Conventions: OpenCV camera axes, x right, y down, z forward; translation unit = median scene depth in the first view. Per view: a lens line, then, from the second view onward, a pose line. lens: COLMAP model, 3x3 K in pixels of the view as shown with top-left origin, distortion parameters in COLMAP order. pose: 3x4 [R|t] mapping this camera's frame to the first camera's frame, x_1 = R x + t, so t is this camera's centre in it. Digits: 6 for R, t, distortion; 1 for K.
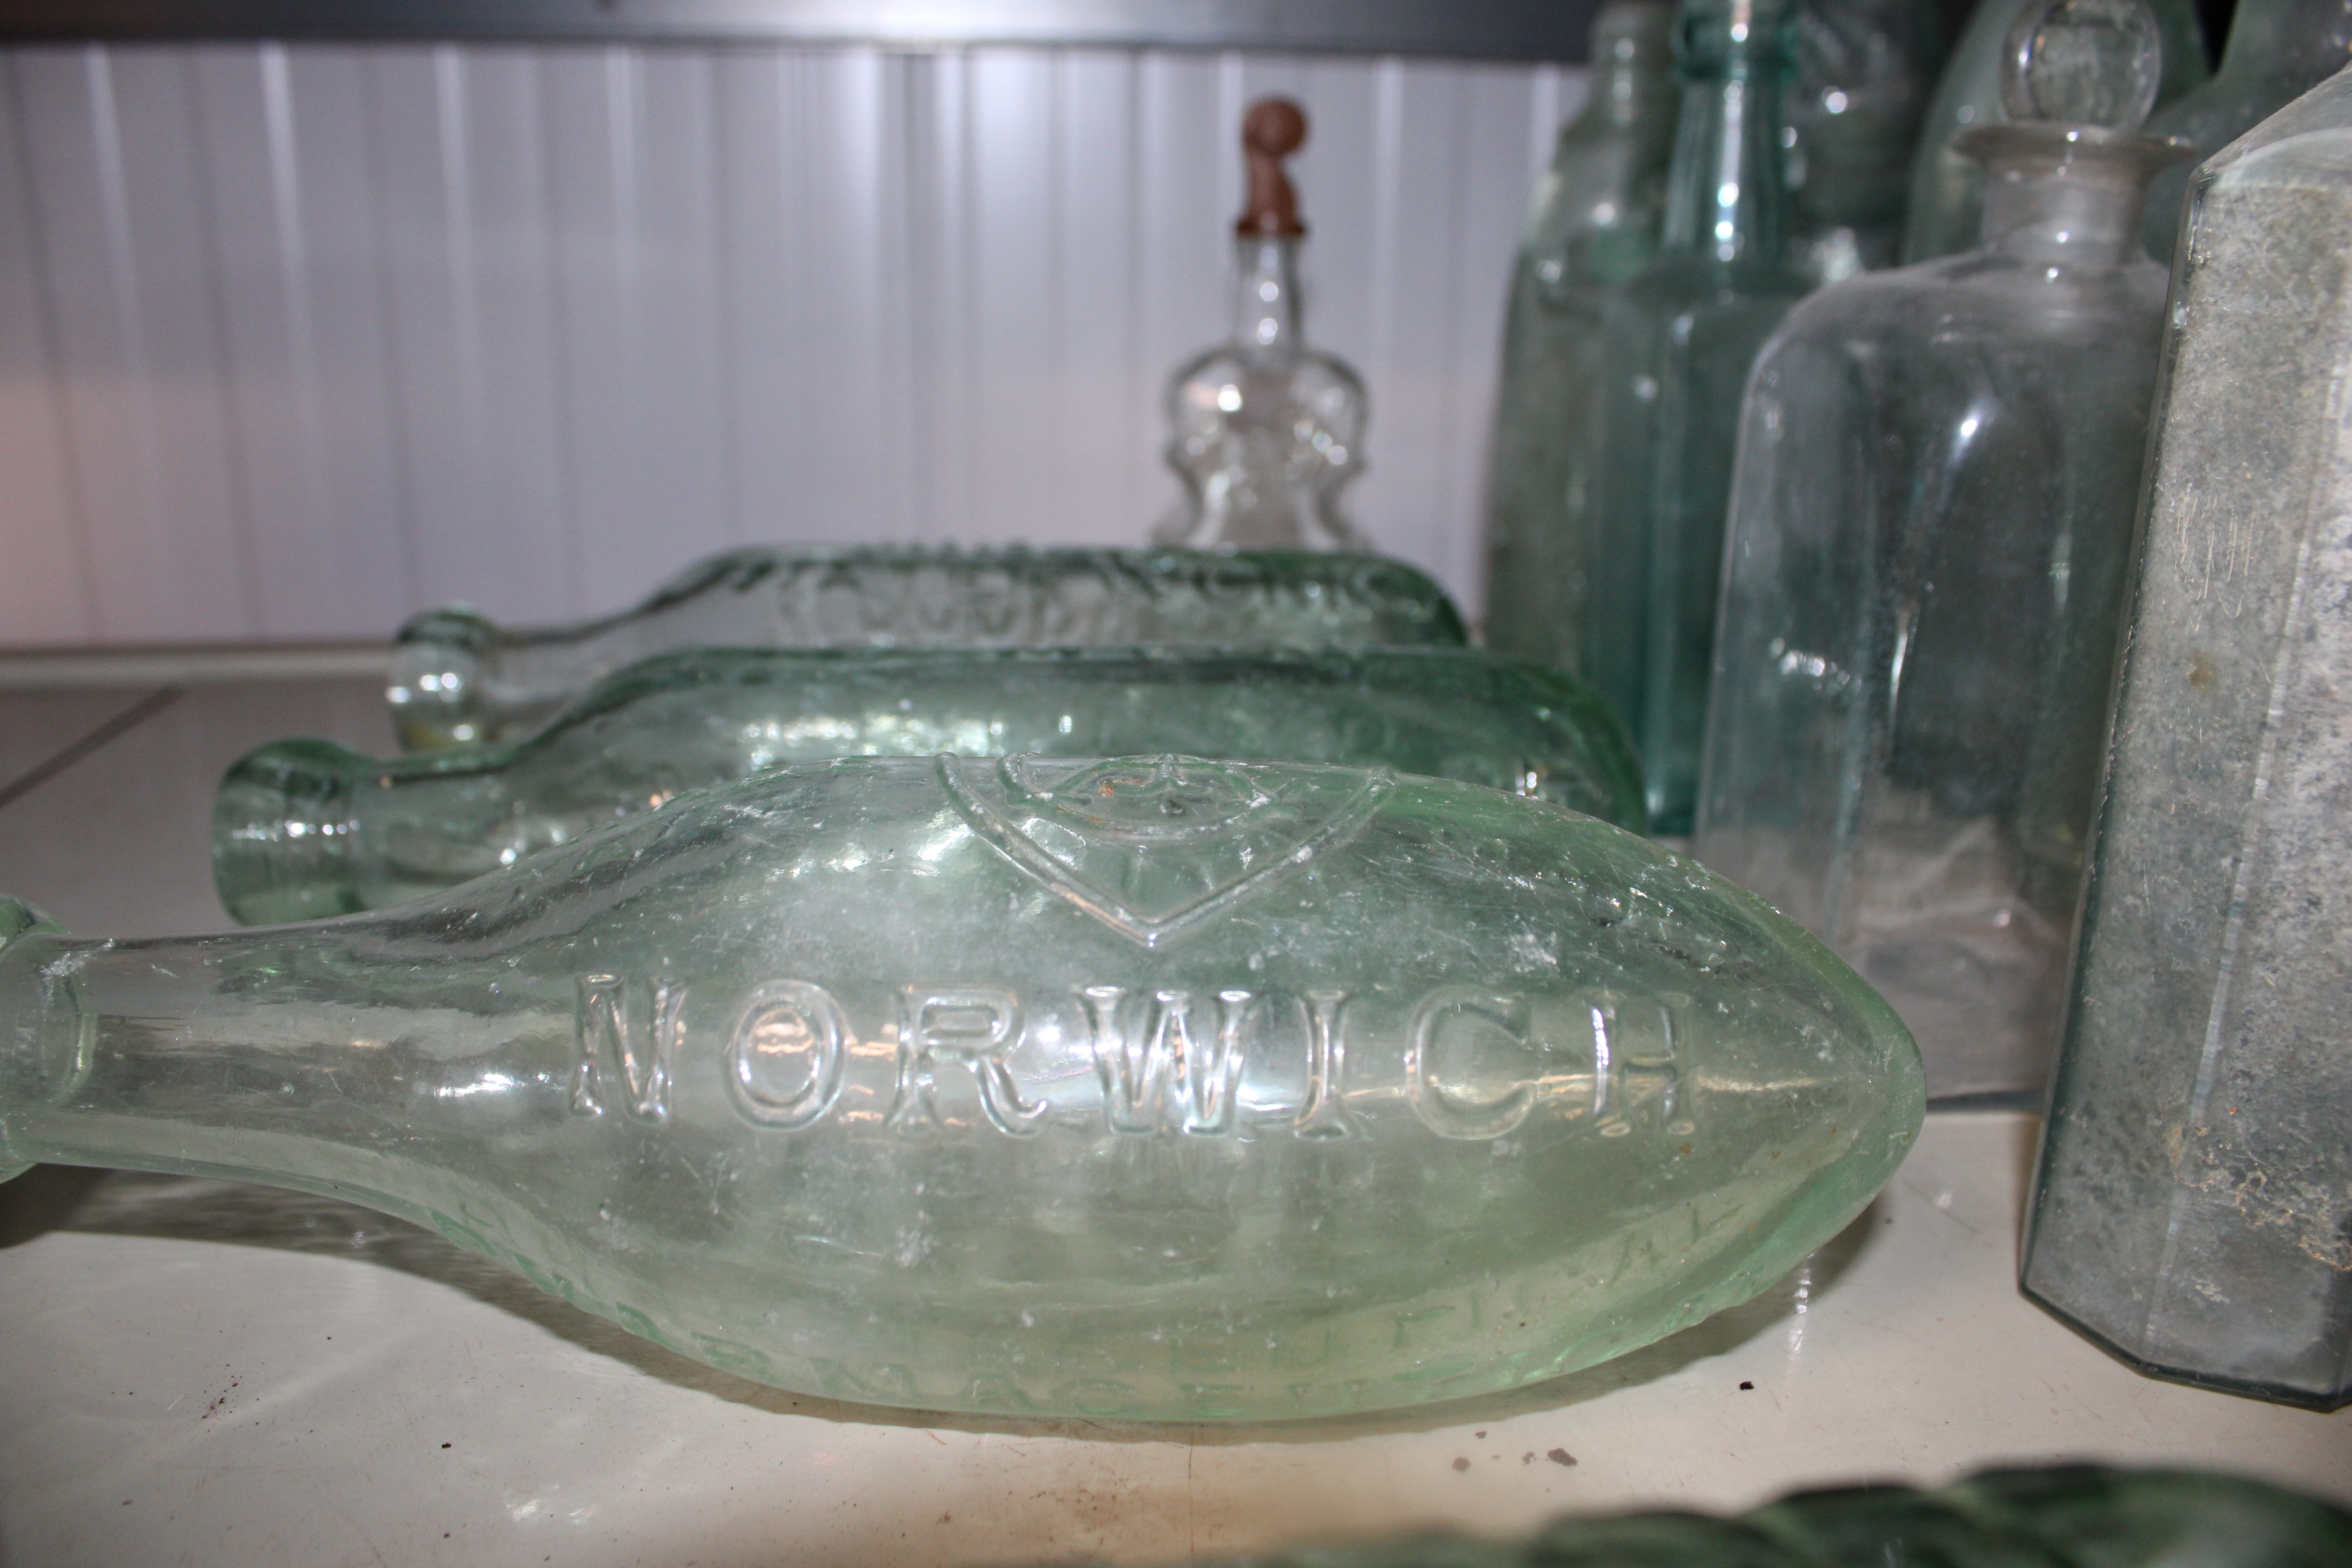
lens RADIAL K [[1946.5, 0, 1176.0], [0, 1946.5, 784.0], [0, 0, 1]] dist [-0.092719, 0.004739]
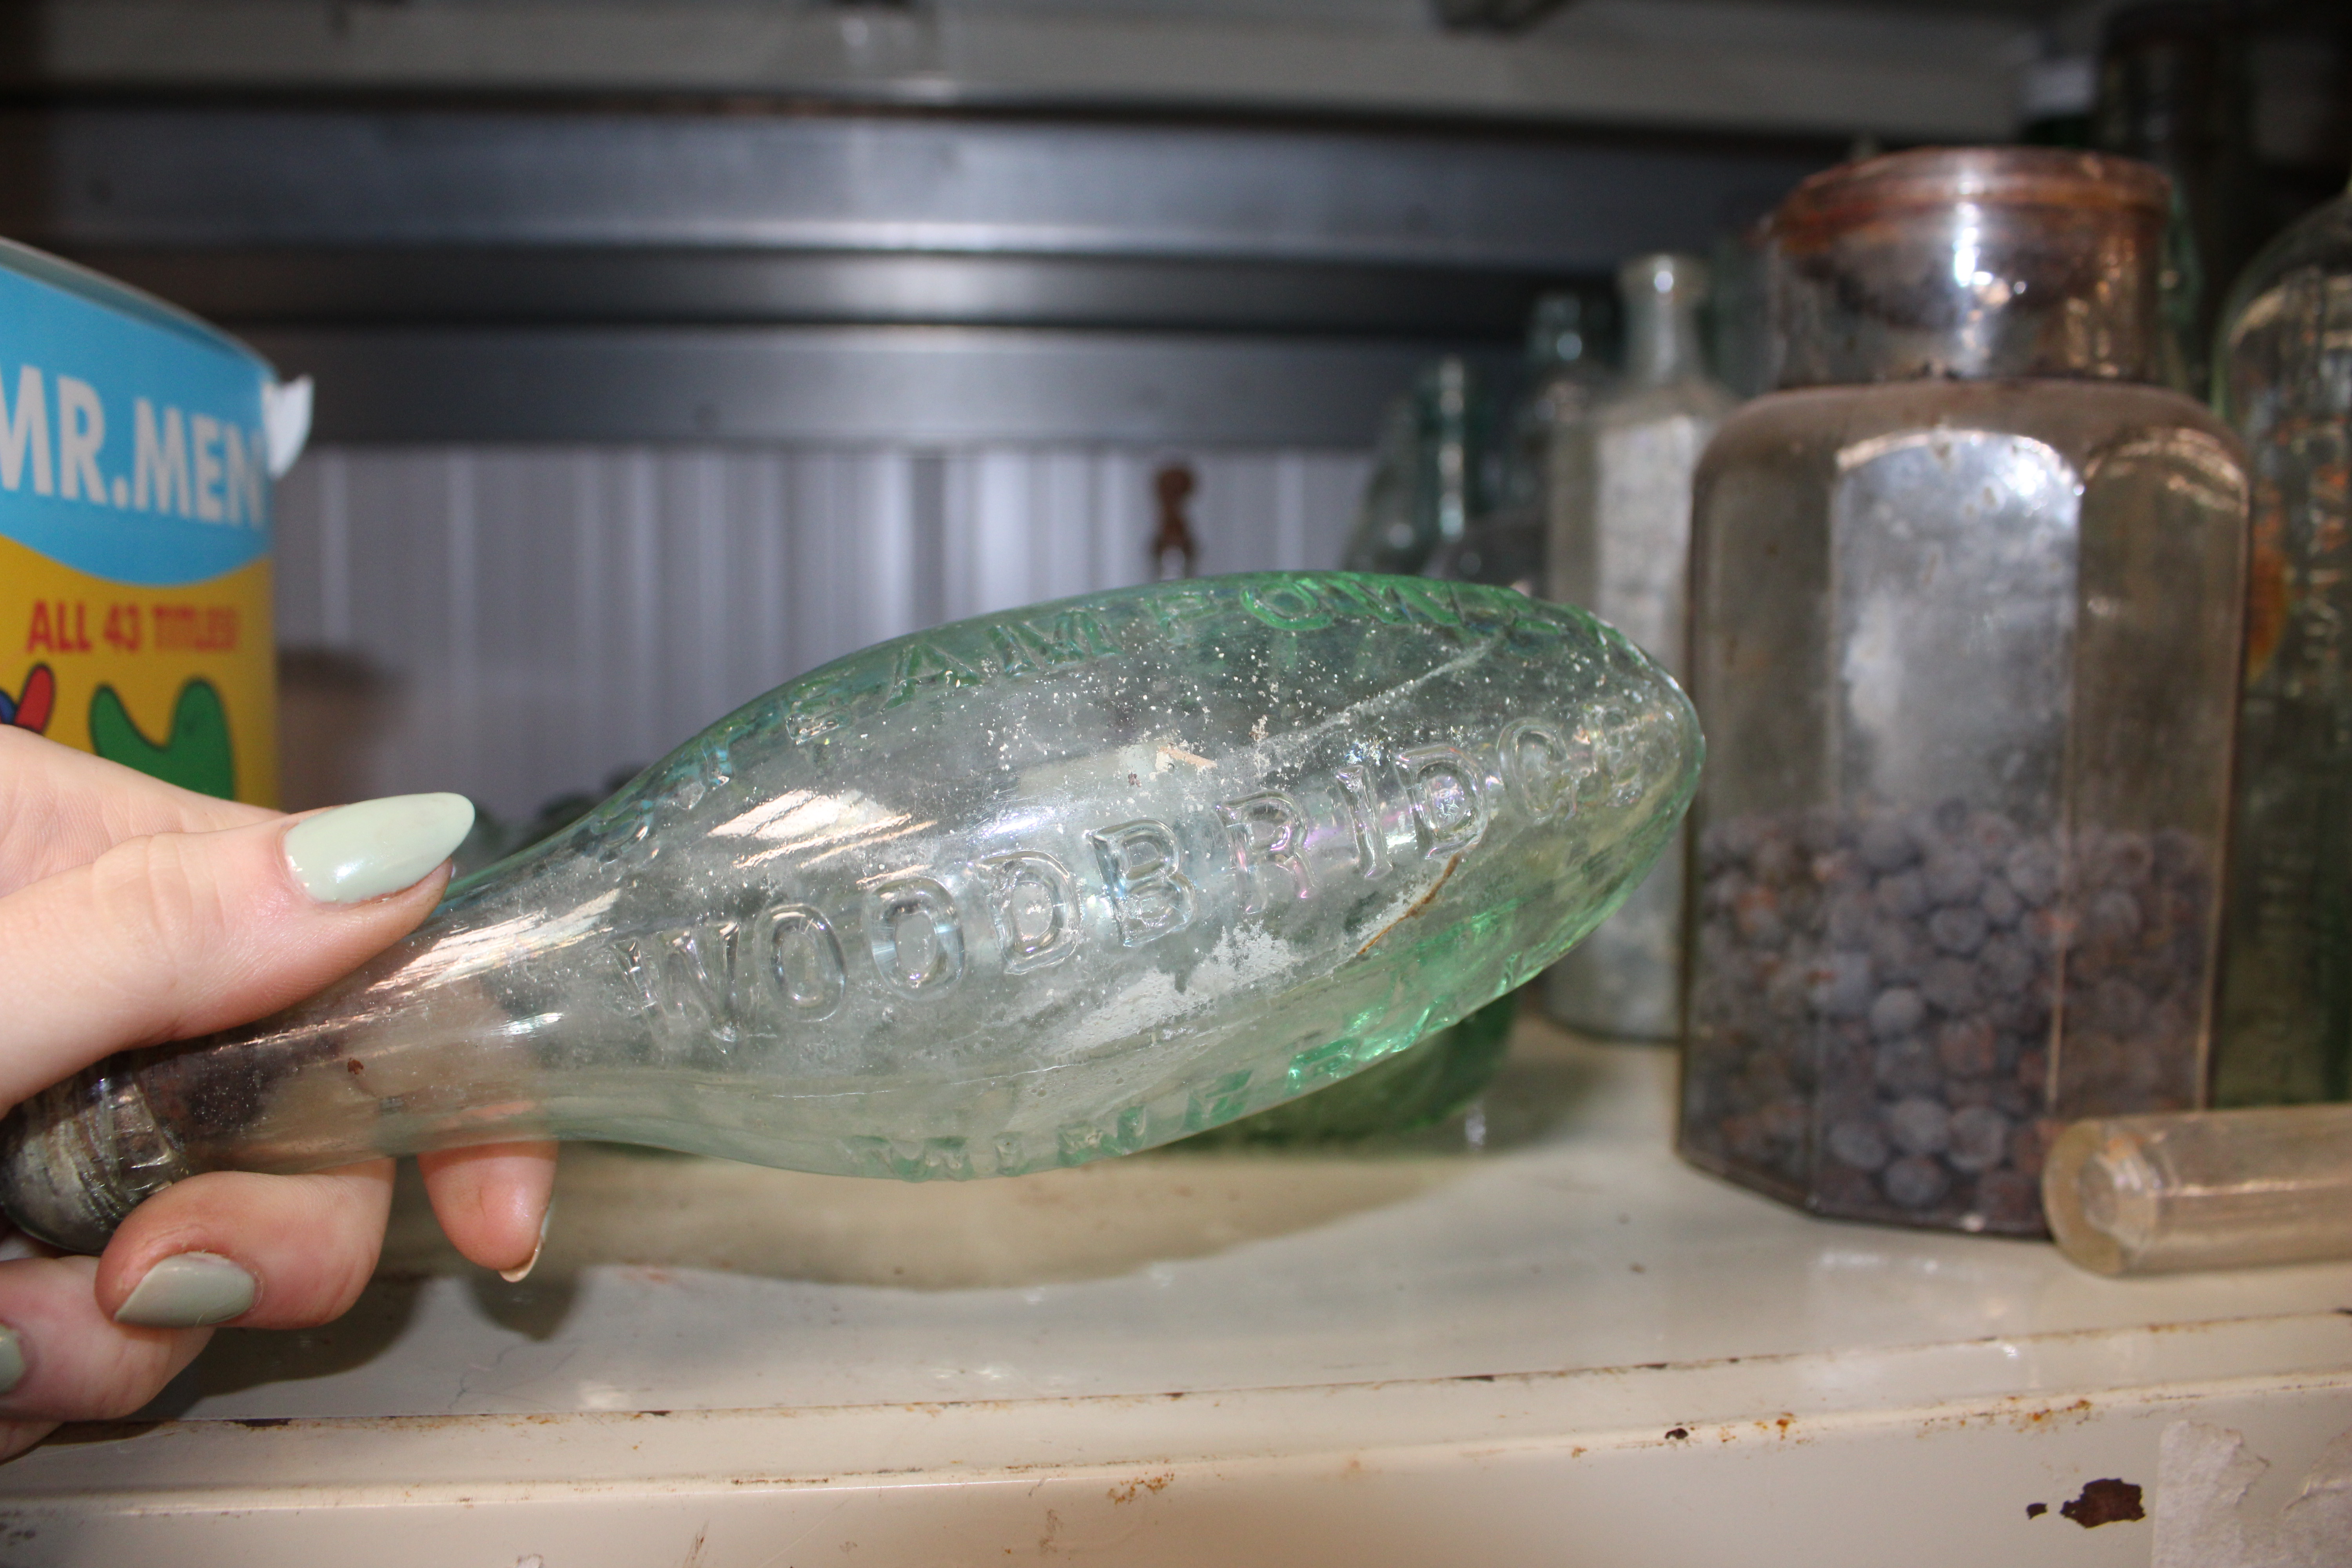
lens RADIAL K [[1946.5, 0, 1176.0], [0, 1946.5, 784.0], [0, 0, 1]] dist [-0.092719, 0.004739]
pose [[0.999843, -0.017504, 0.002710, 0.044202], [0.017679, 0.976719, -0.213793, 0.219975], [0.001095, 0.213807, 0.976875, -0.448311]]
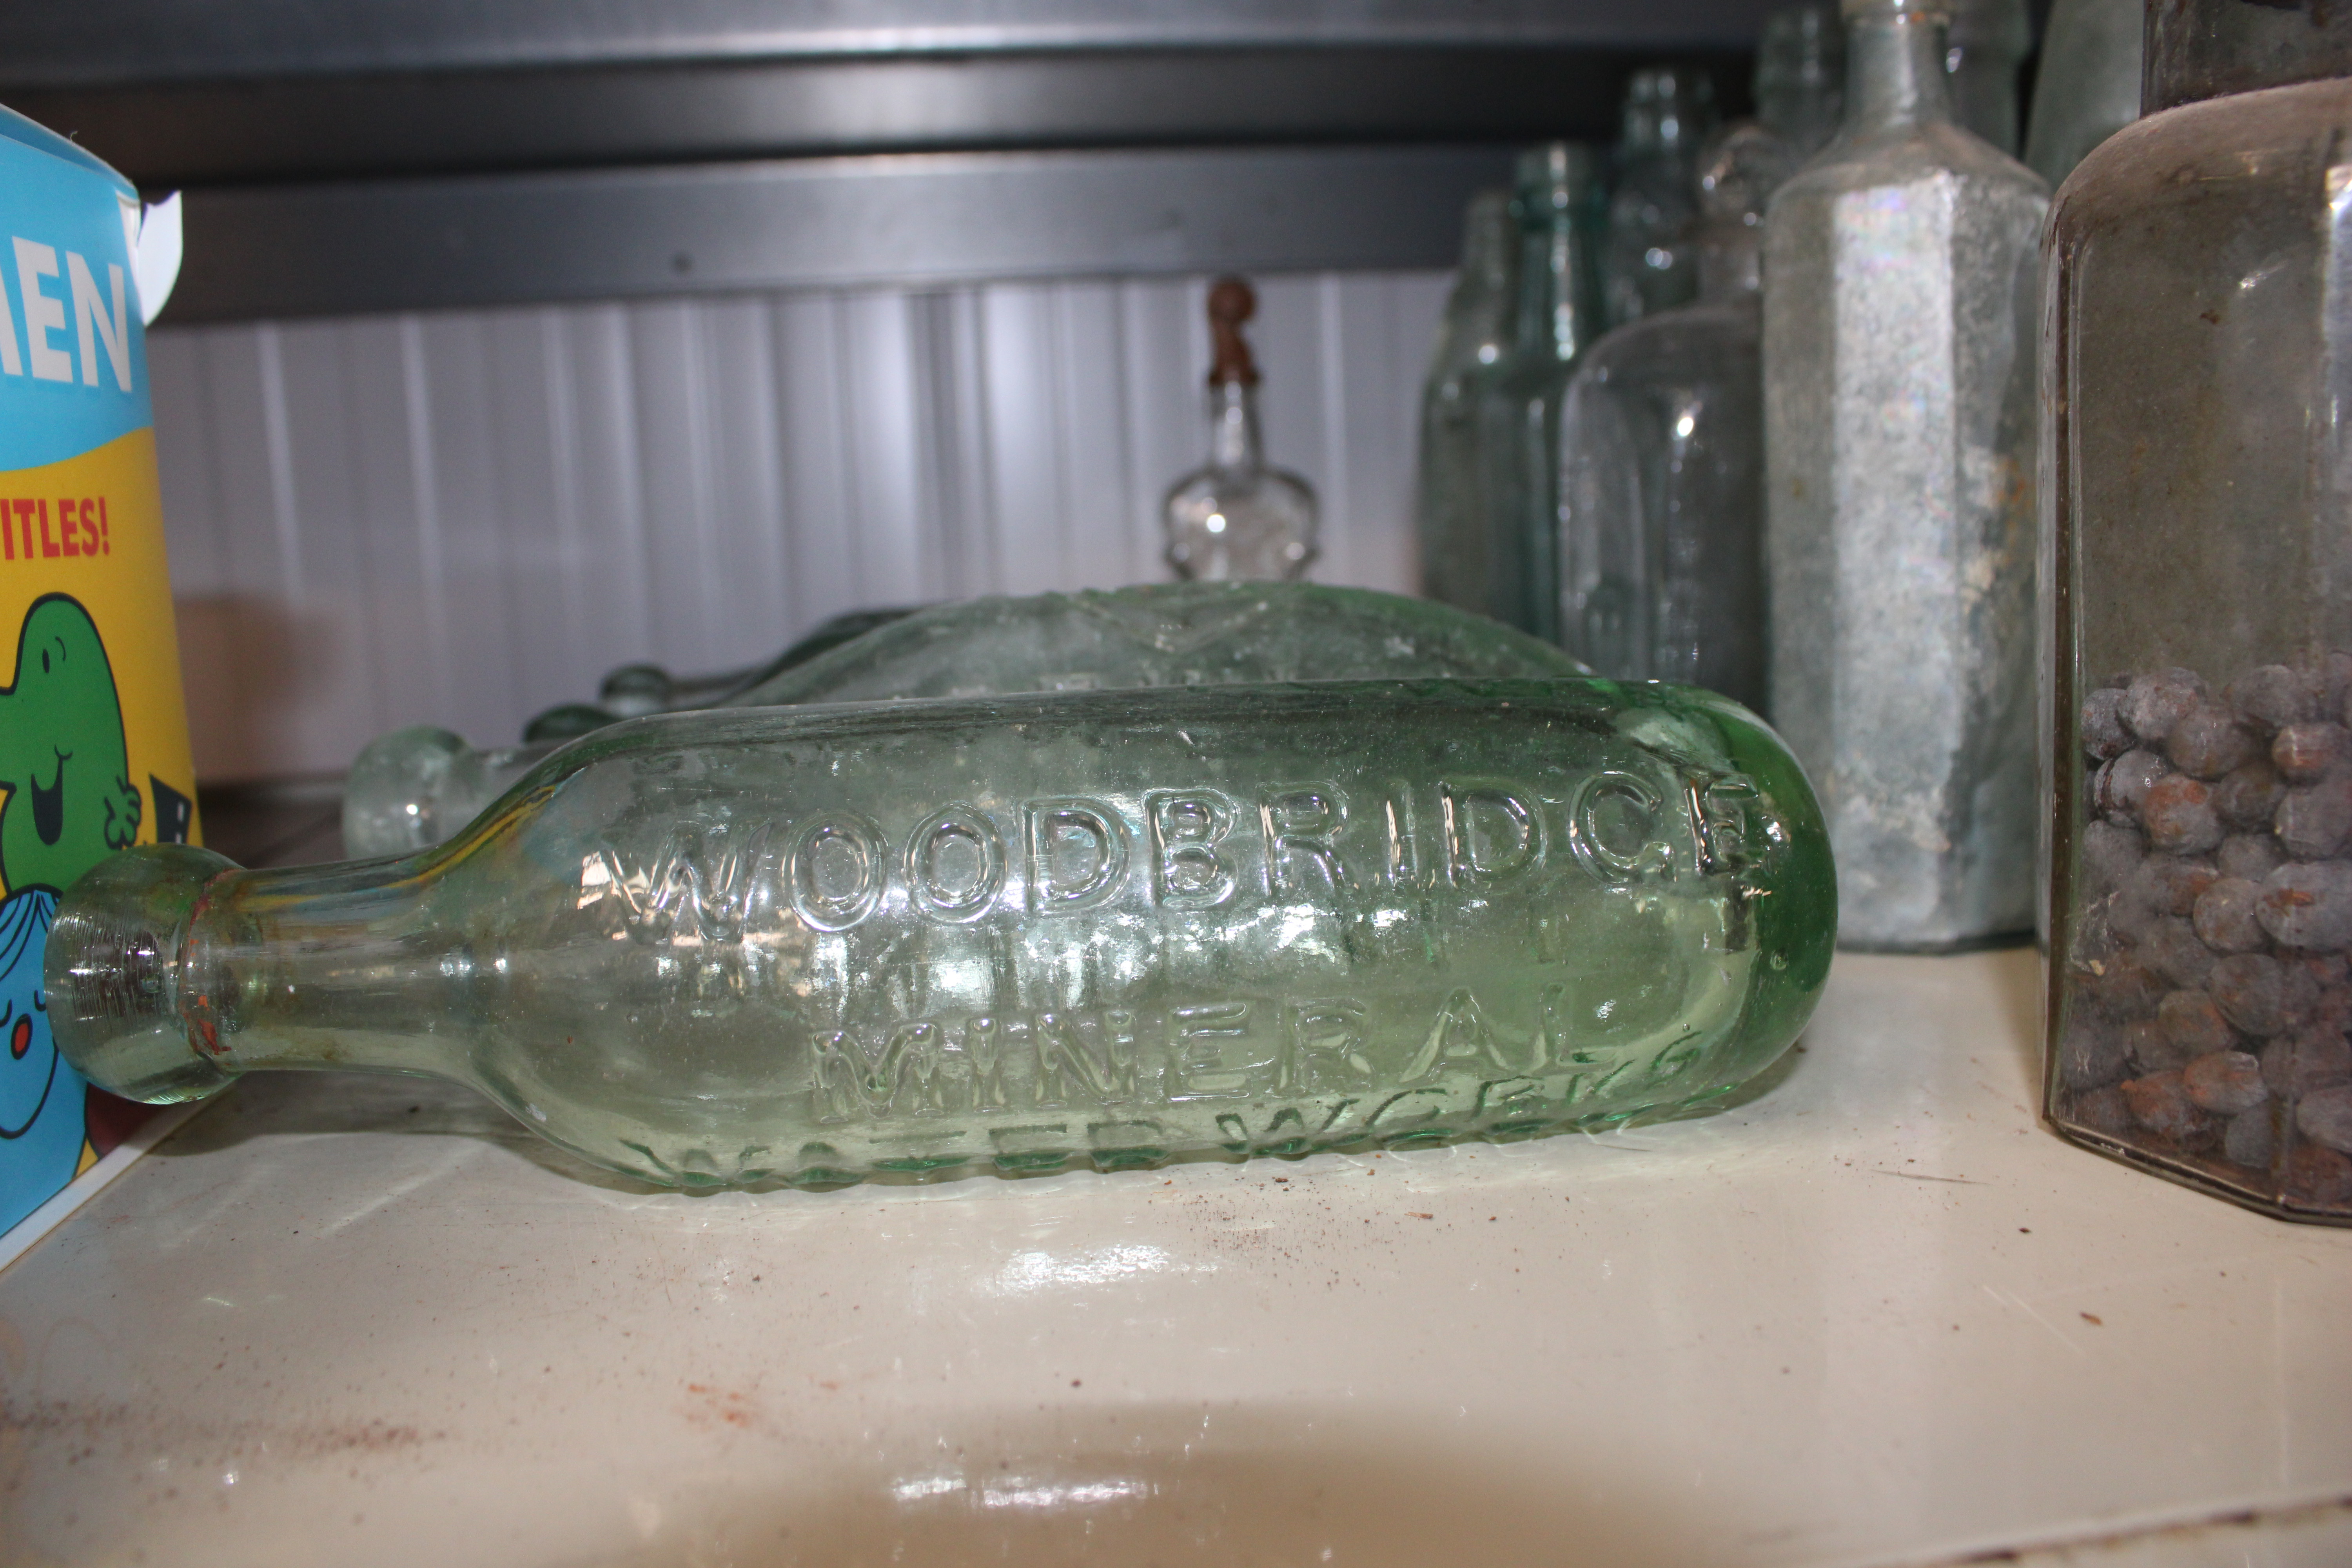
lens RADIAL K [[1973.0, 0, 1176.0], [0, 1973.0, 784.0], [0, 0, 1]] dist [-0.117838, 0.007652]
pose [[0.997807, -0.066187, 0.000958, -0.009297], [0.065661, 0.987834, -0.140968, 0.171145], [0.008384, 0.140722, 0.990014, -0.279609]]
